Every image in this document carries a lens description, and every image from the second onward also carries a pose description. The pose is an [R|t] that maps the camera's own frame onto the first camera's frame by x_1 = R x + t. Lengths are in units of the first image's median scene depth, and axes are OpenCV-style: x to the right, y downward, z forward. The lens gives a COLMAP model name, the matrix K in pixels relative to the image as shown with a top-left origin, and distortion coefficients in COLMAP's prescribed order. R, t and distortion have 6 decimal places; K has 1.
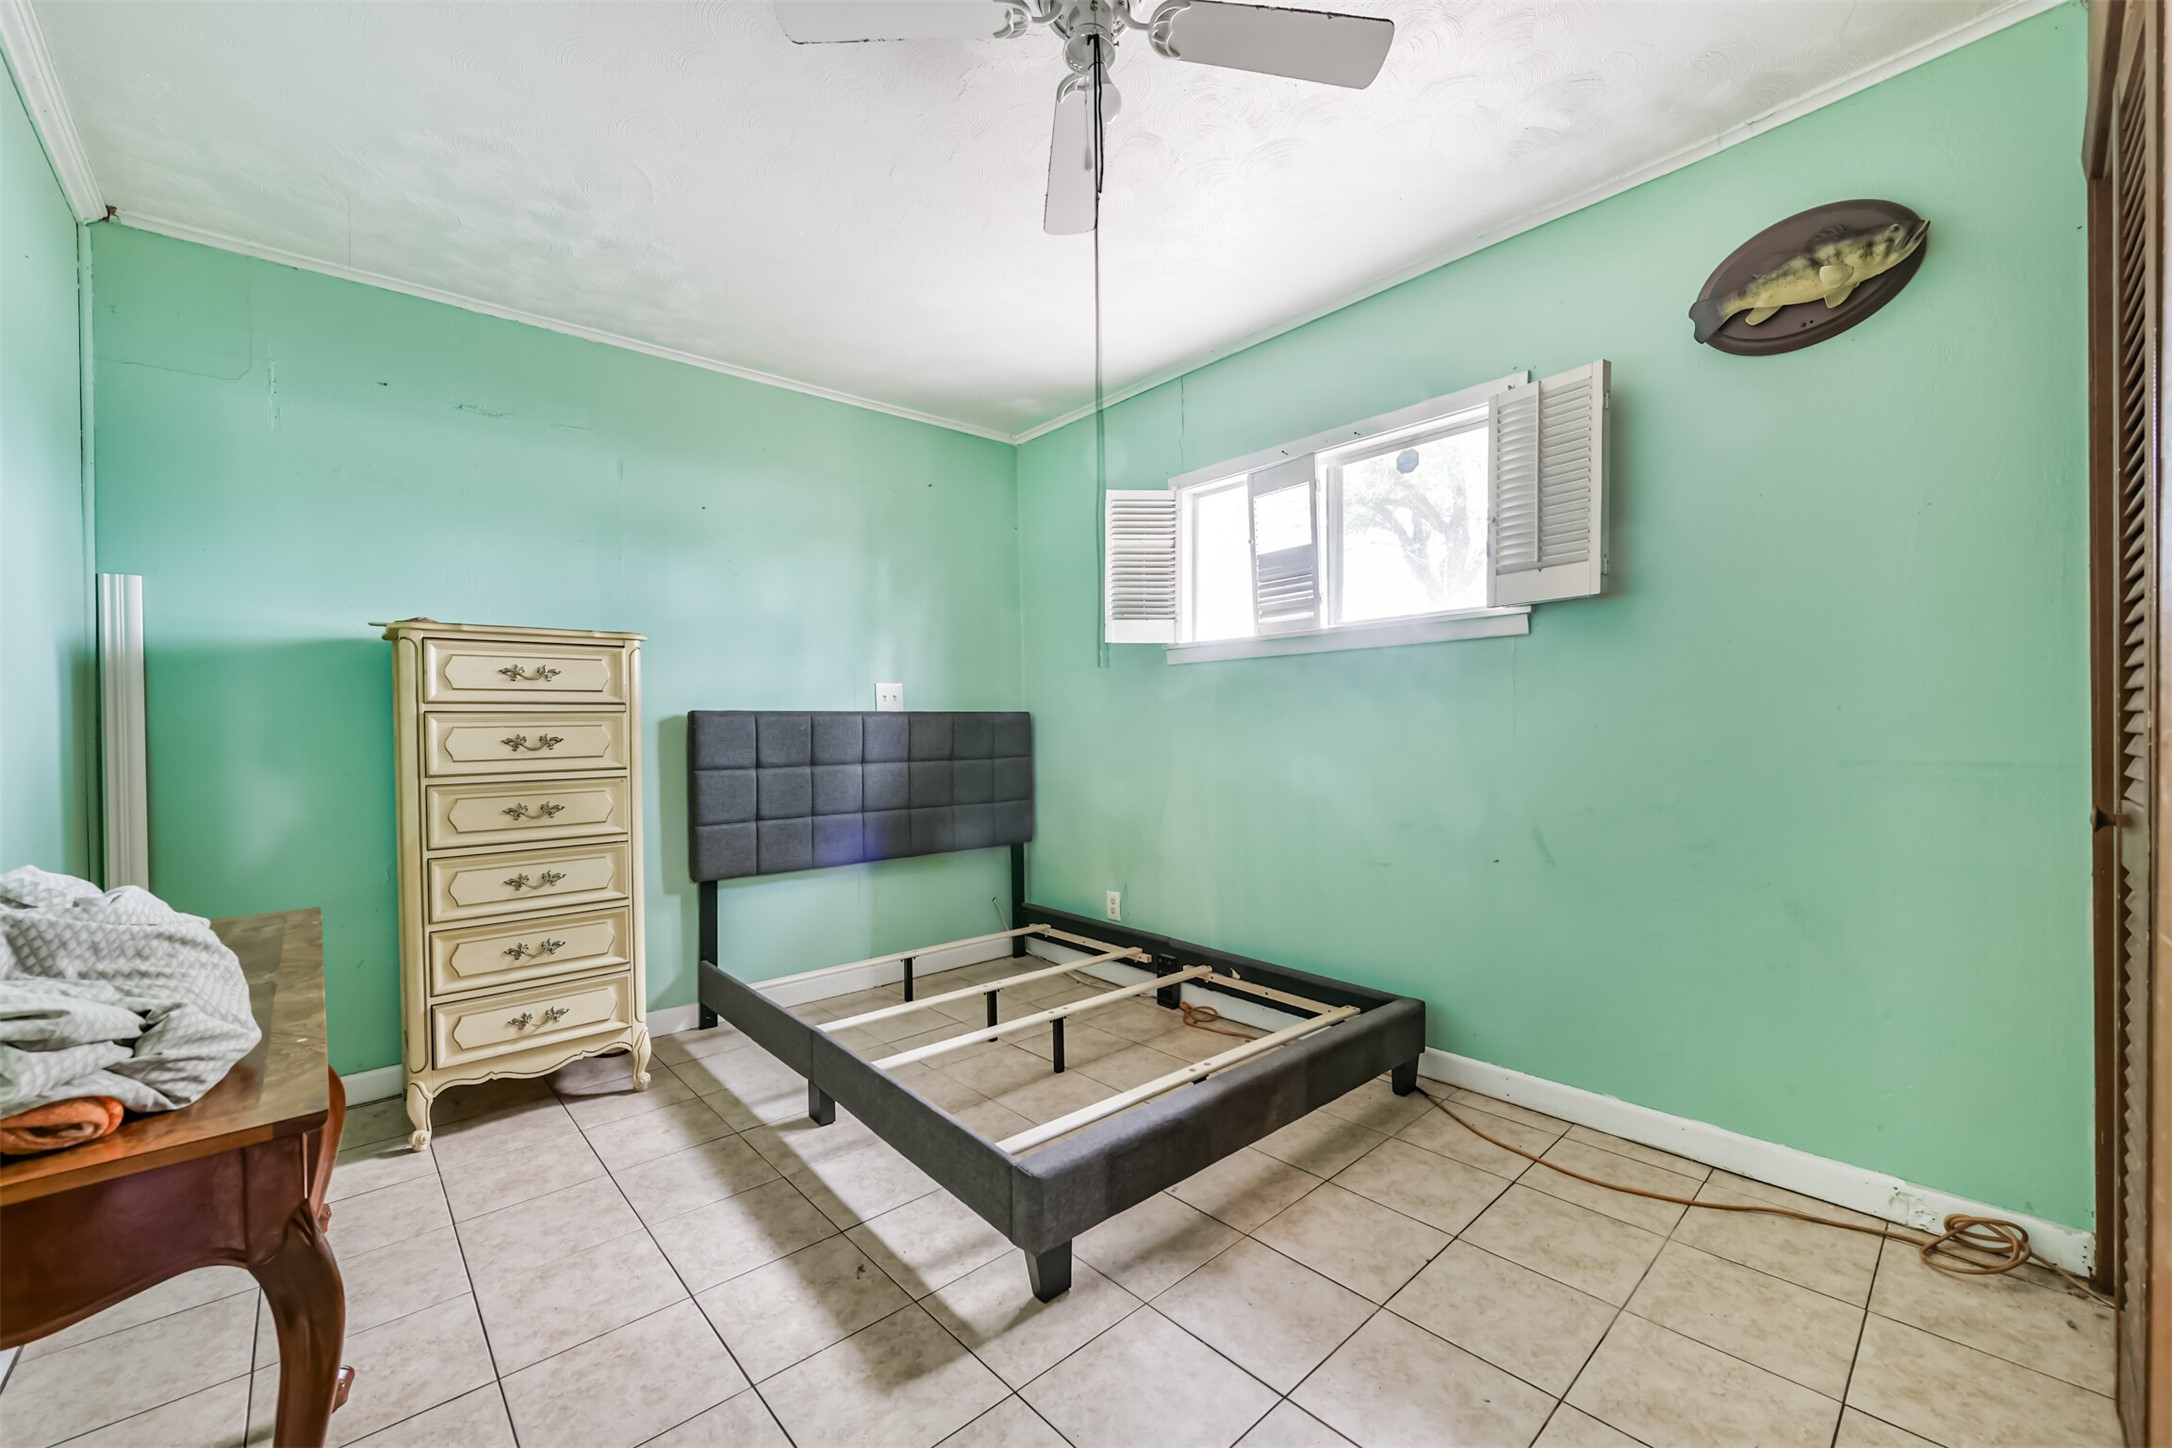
lens RADIAL K [[852.3, 0, 1087.8], [0, 852.3, 728.4], [0, 0, 1]] dist [0.006080, 0.000343]
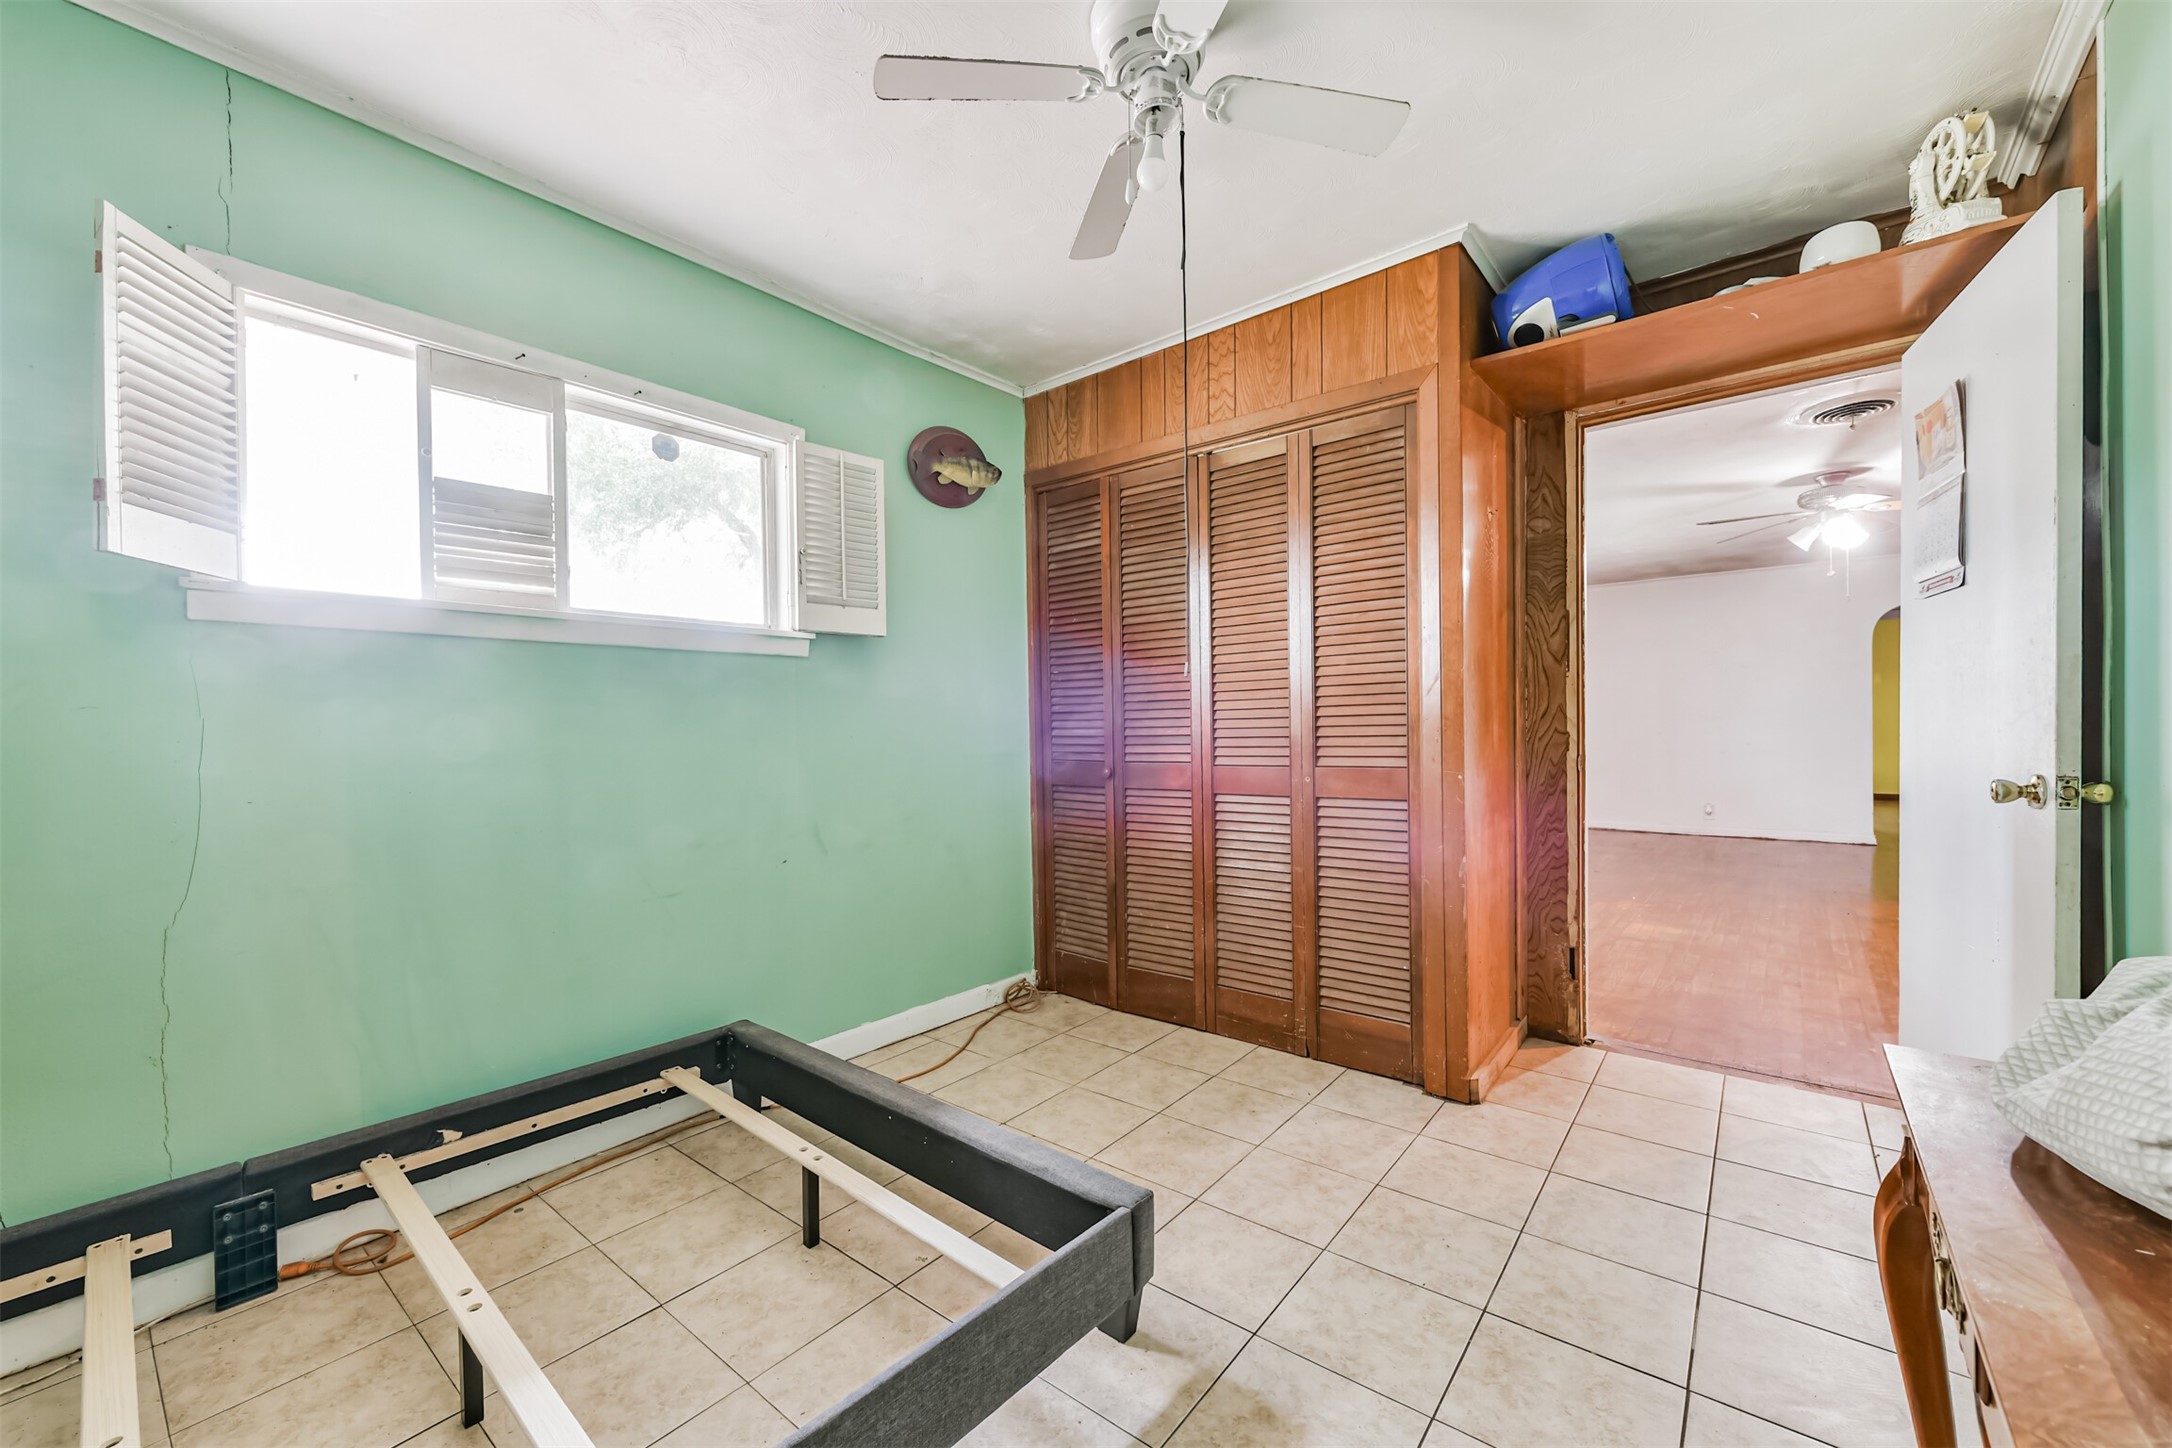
lens RADIAL K [[852.3, 0, 1086.9], [0, 852.3, 727.4], [0, 0, 1]] dist [0.006080, 0.000343]
pose [[-0.149522, 0.017135, 0.988610, -0.671671], [0.018380, 0.999725, -0.014547, 0.007716], [-0.988588, 0.015996, -0.149796, 0.798595]]
